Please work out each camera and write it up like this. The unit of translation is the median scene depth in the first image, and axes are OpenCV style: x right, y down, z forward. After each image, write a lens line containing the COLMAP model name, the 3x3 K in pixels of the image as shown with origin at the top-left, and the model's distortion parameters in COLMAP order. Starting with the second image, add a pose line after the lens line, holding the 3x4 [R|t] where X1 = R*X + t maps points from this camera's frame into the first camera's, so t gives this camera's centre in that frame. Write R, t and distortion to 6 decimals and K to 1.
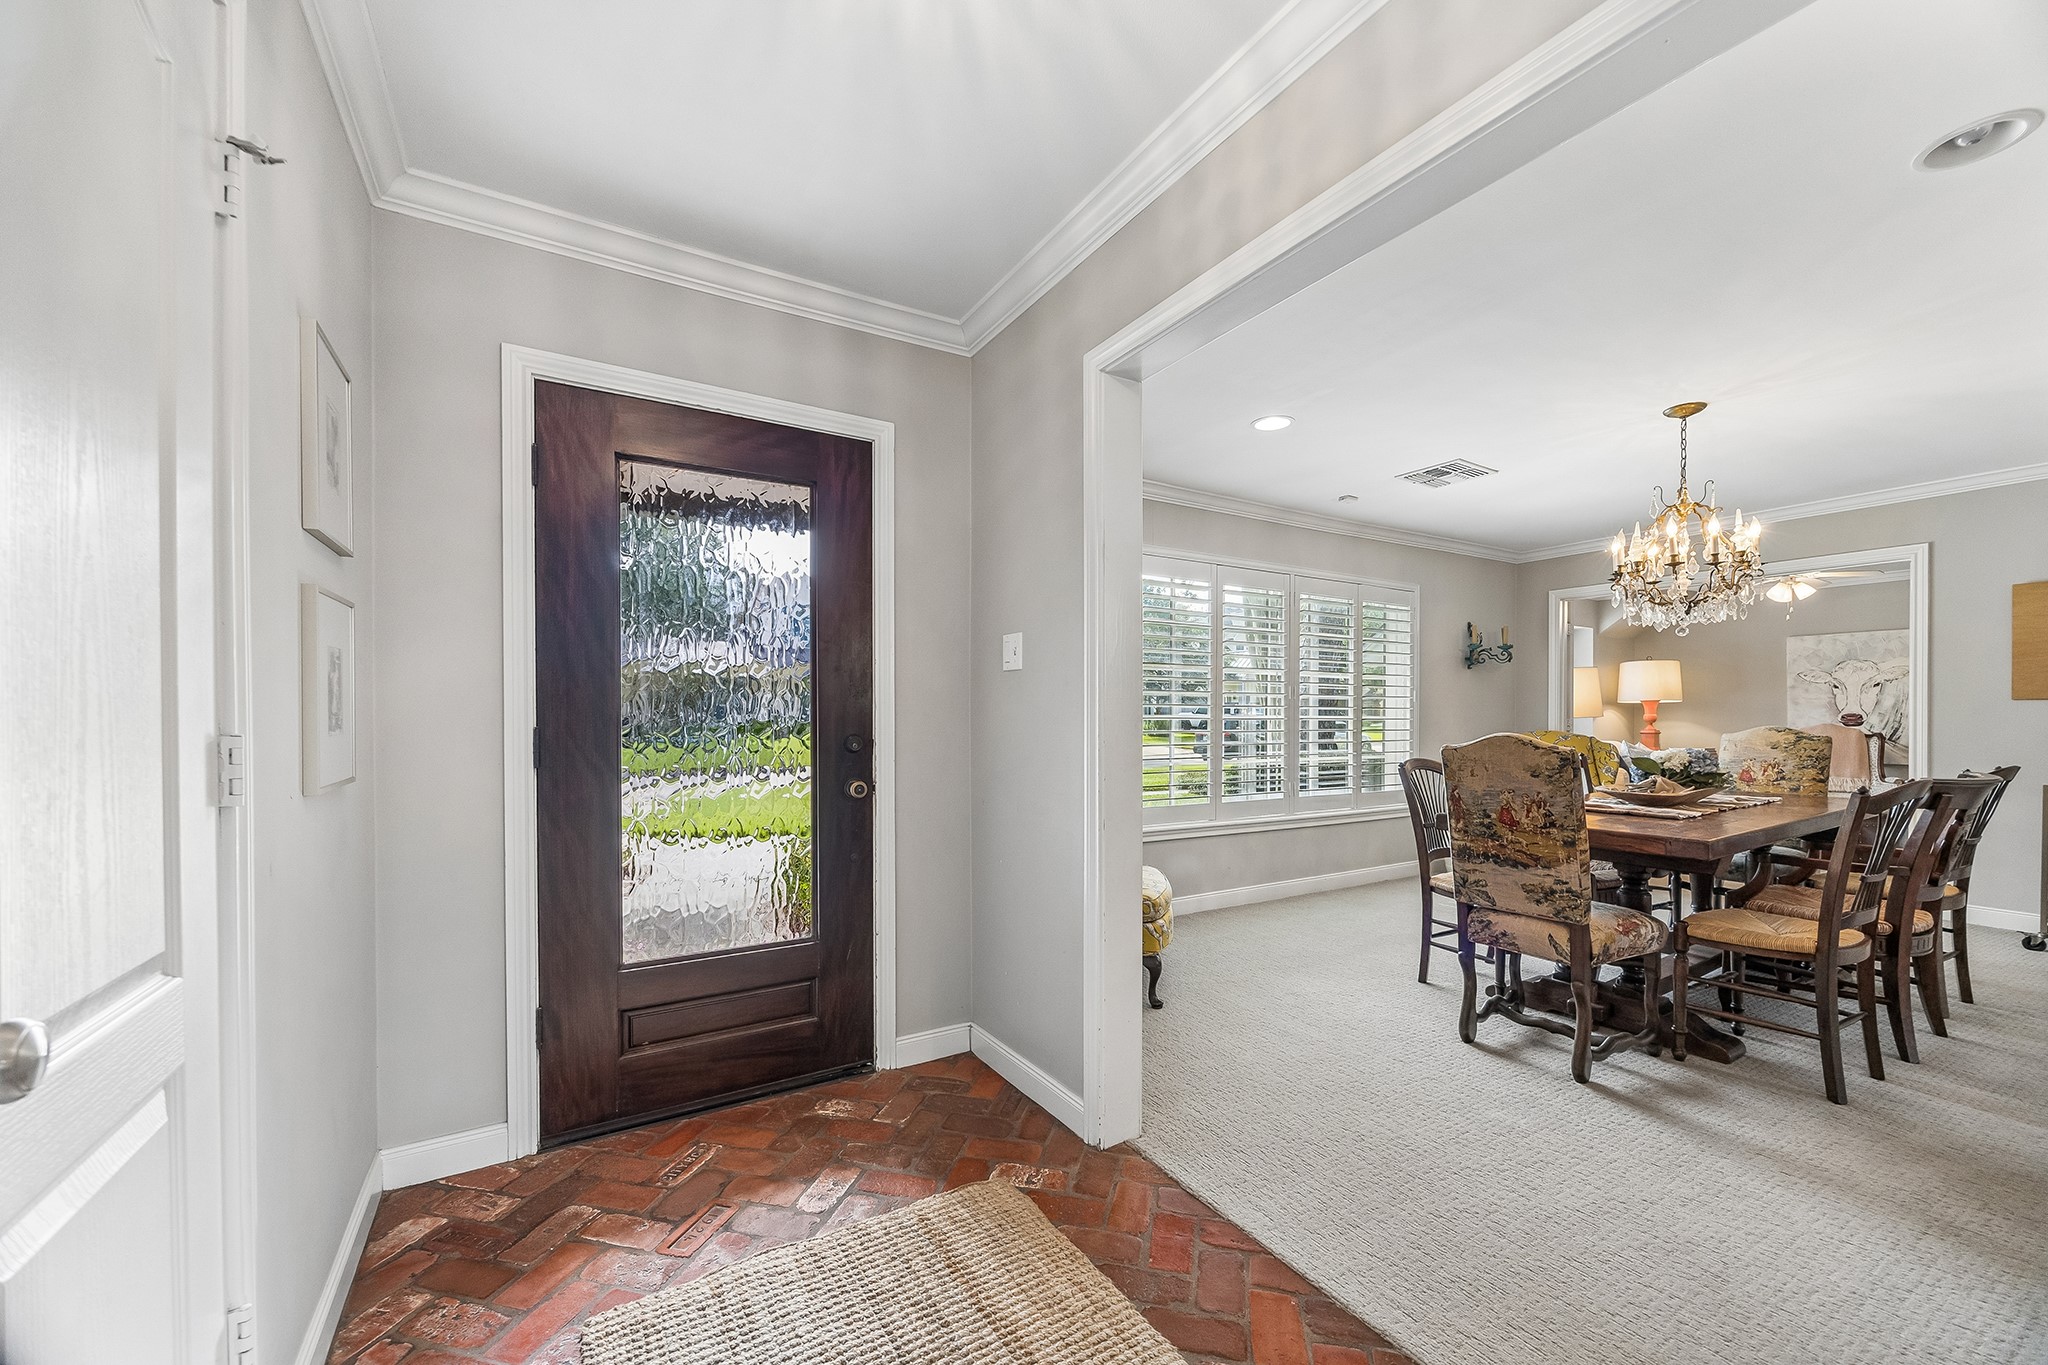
lens RADIAL K [[806.1, 0, 1025.8], [0, 806.1, 718.6], [0, 0, 1]] dist [-0.000268, -0.000493]
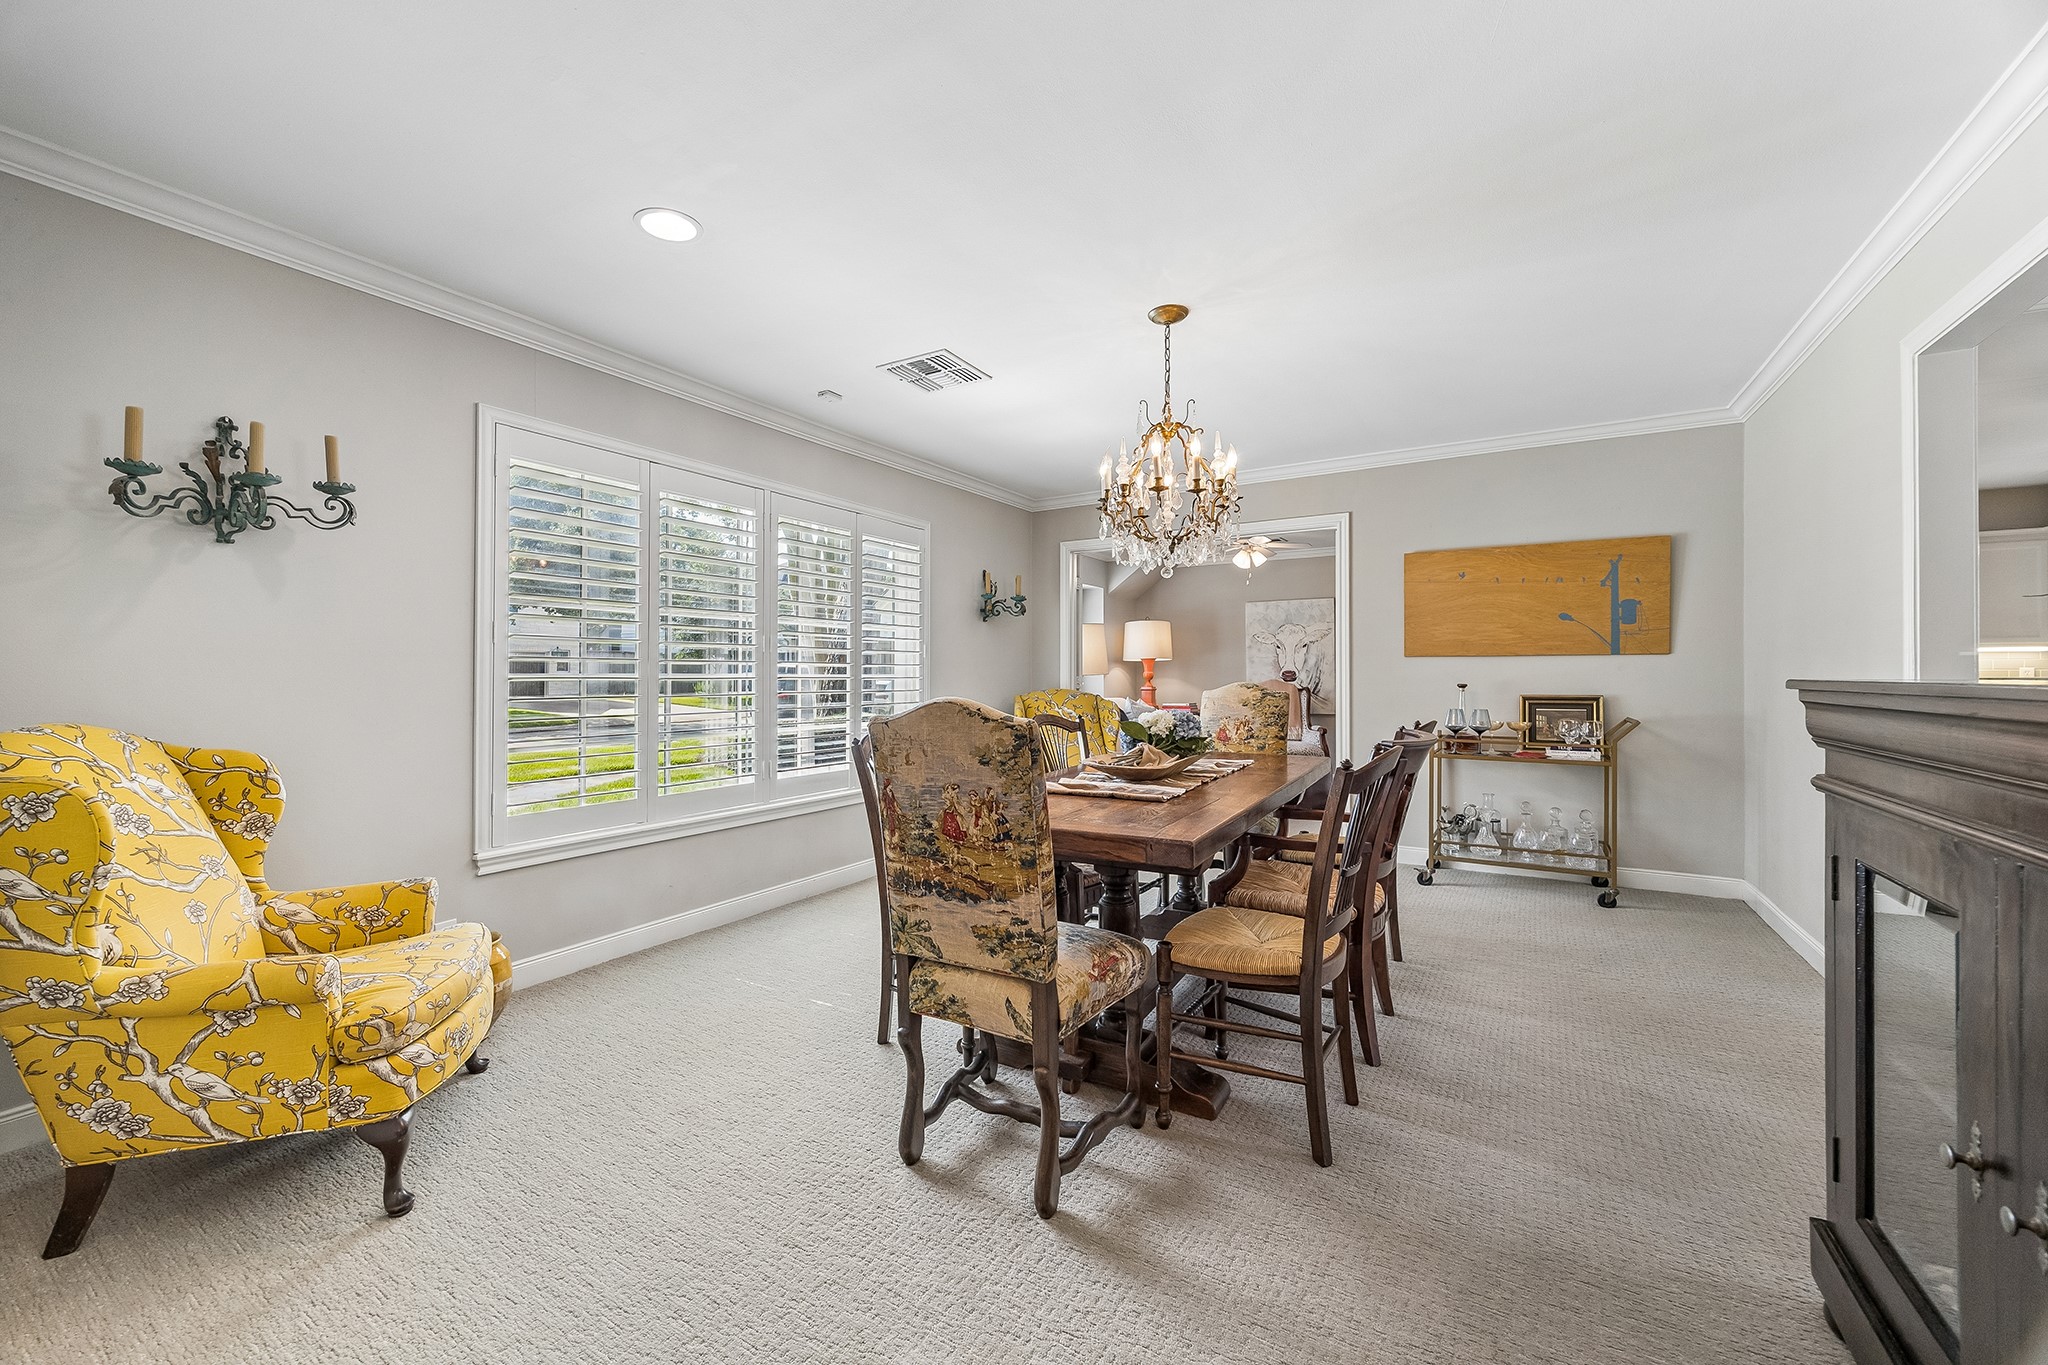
lens RADIAL K [[796.0, 0, 1024.0], [0, 796.0, 682.5], [0, 0, 1]] dist [-0.000187, -0.000077]
pose [[0.879576, -0.008464, 0.475684, 0.294474], [0.006087, 0.999960, 0.006538, 0.001729], [-0.475720, -0.002855, 0.879592, 0.347947]]
